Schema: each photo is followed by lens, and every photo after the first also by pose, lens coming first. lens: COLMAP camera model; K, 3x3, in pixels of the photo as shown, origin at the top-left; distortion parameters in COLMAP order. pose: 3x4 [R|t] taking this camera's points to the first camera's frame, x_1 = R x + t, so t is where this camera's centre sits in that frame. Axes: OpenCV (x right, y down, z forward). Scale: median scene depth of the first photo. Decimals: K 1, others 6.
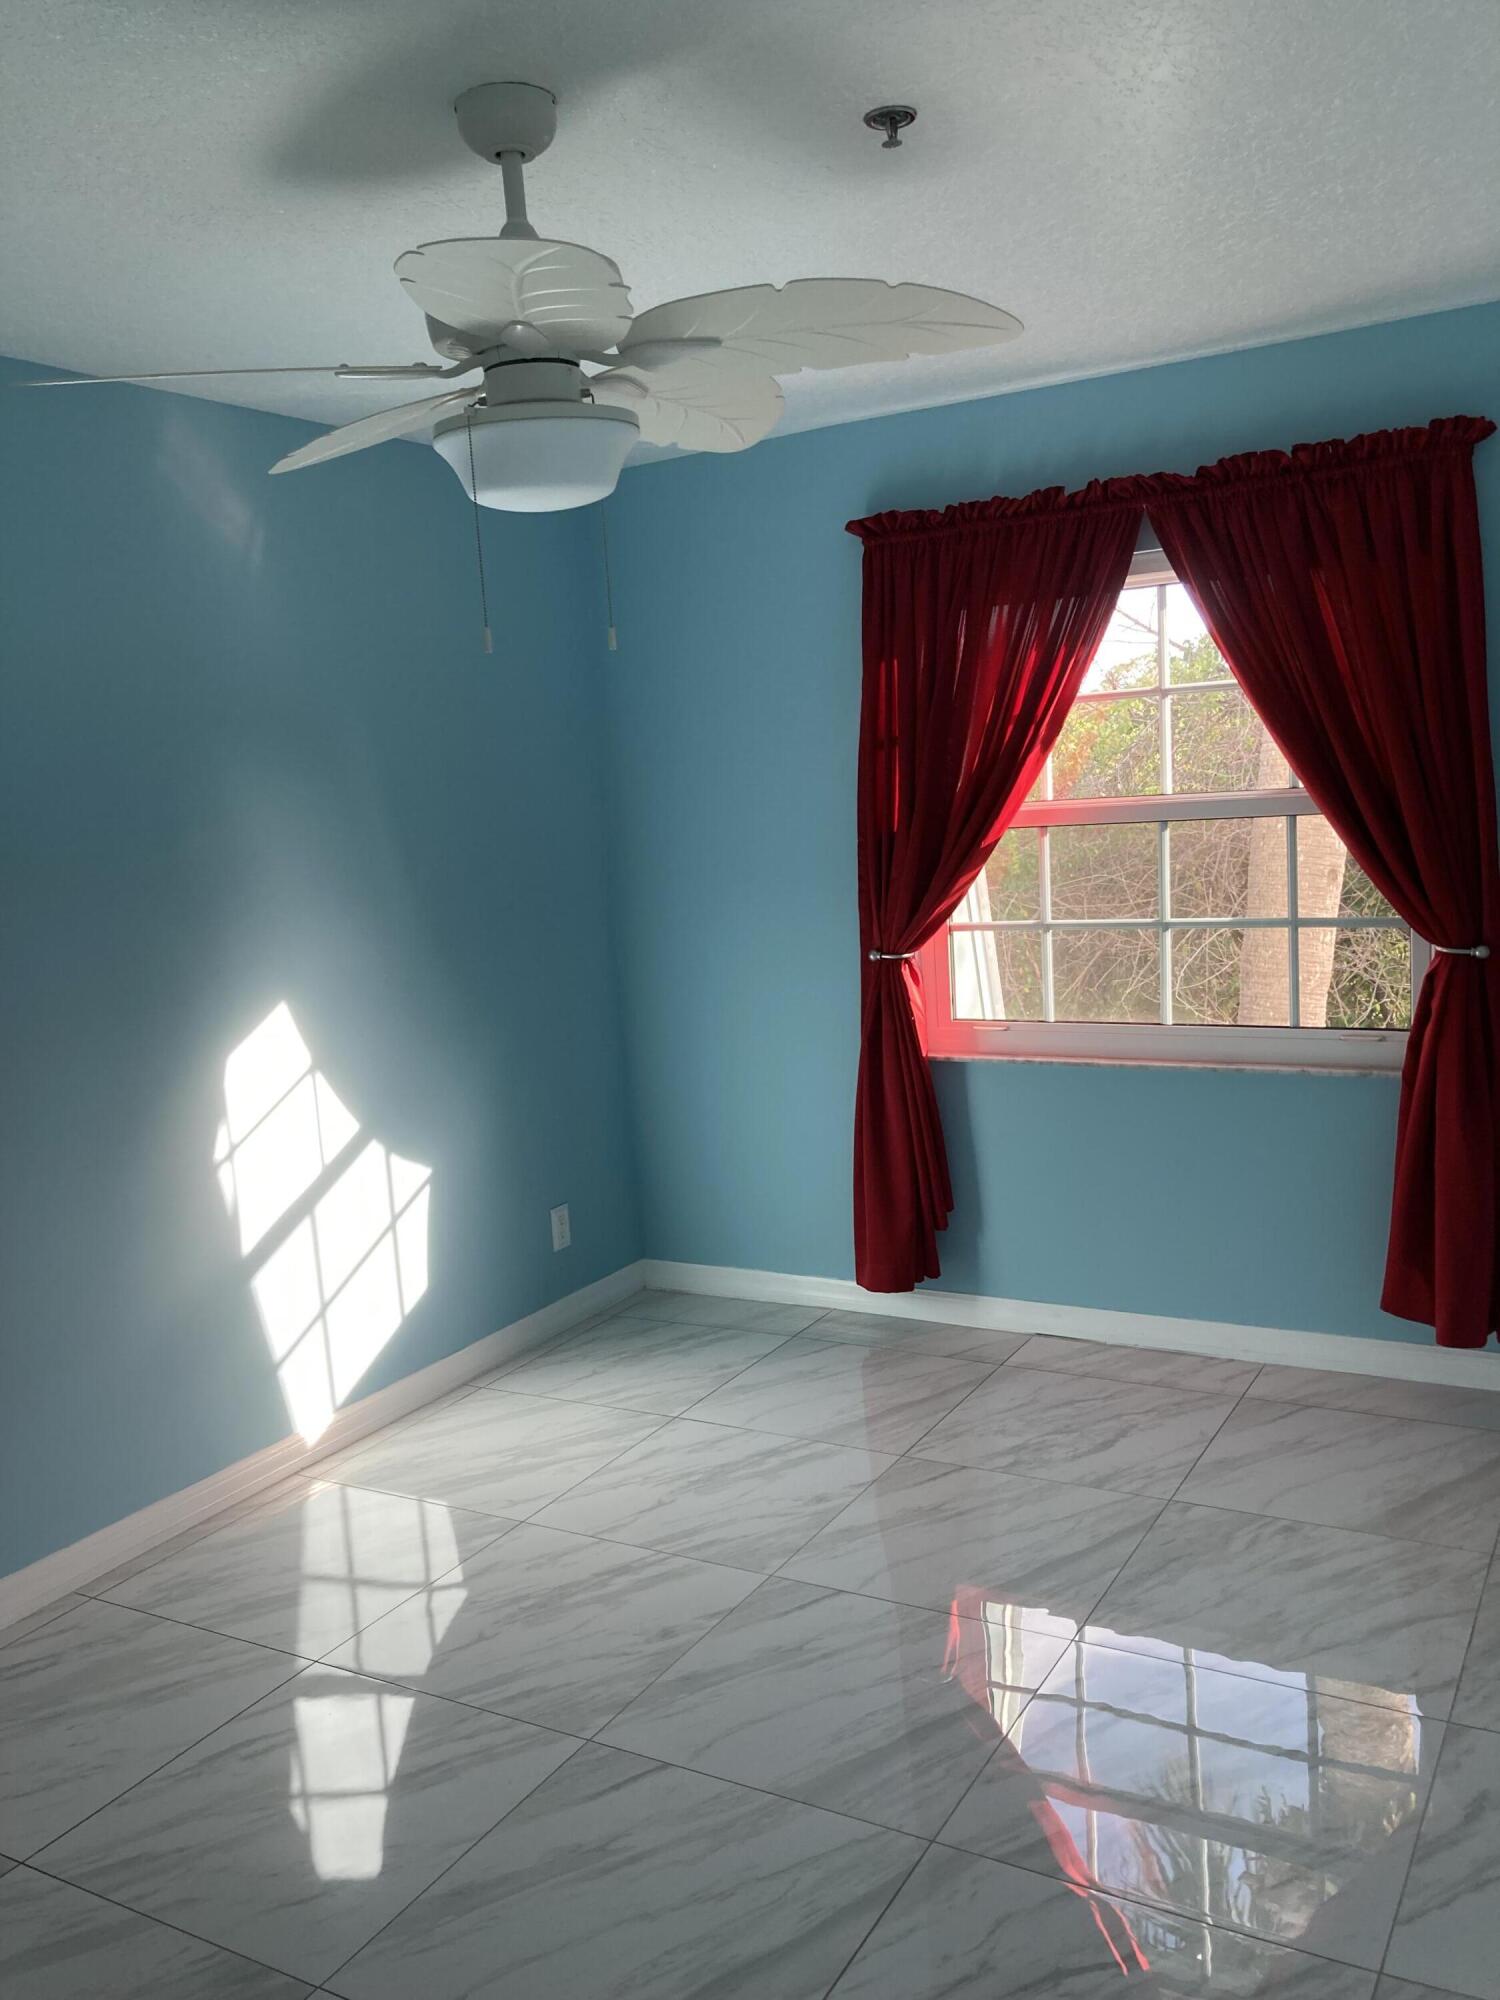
lens RADIAL K [[1624.5, 0, 747.0], [0, 1624.5, 996.6], [0, 0, 1]] dist [0.003938, -0.017432]
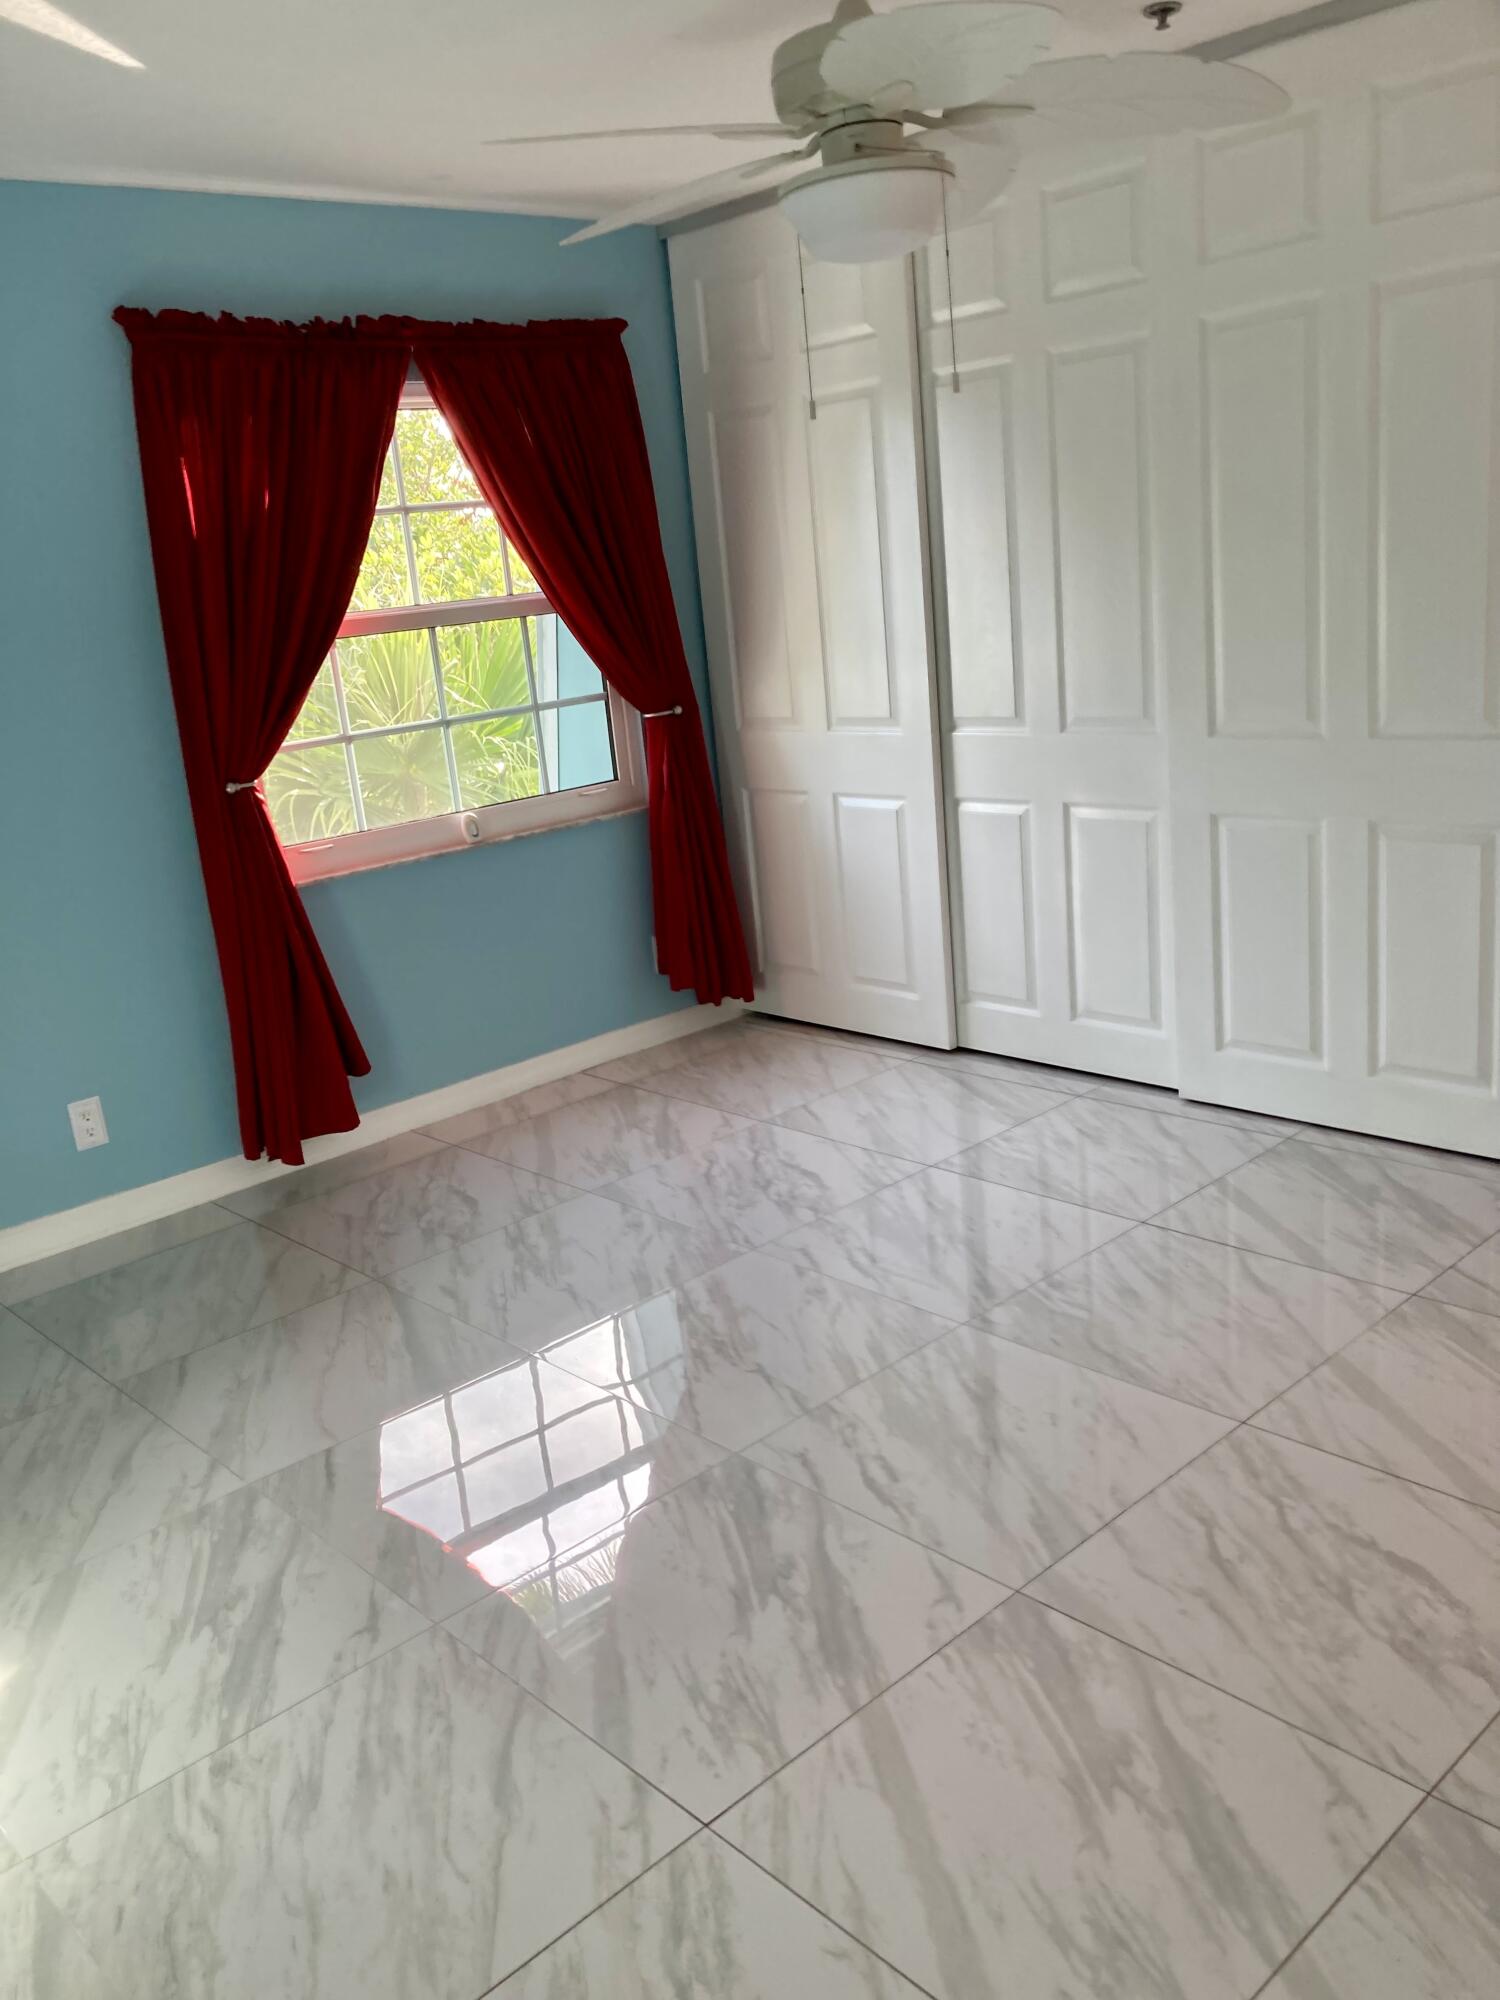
lens RADIAL K [[1624.5, 0, 737.6], [0, 1624.5, 1009.6], [0, 0, 1]] dist [0.003938, -0.017432]
pose [[0.307444, -0.217819, 0.926301, -0.794825], [0.203761, 0.965939, 0.159511, 0.009334], [-0.929494, 0.139704, 0.341355, 0.477210]]
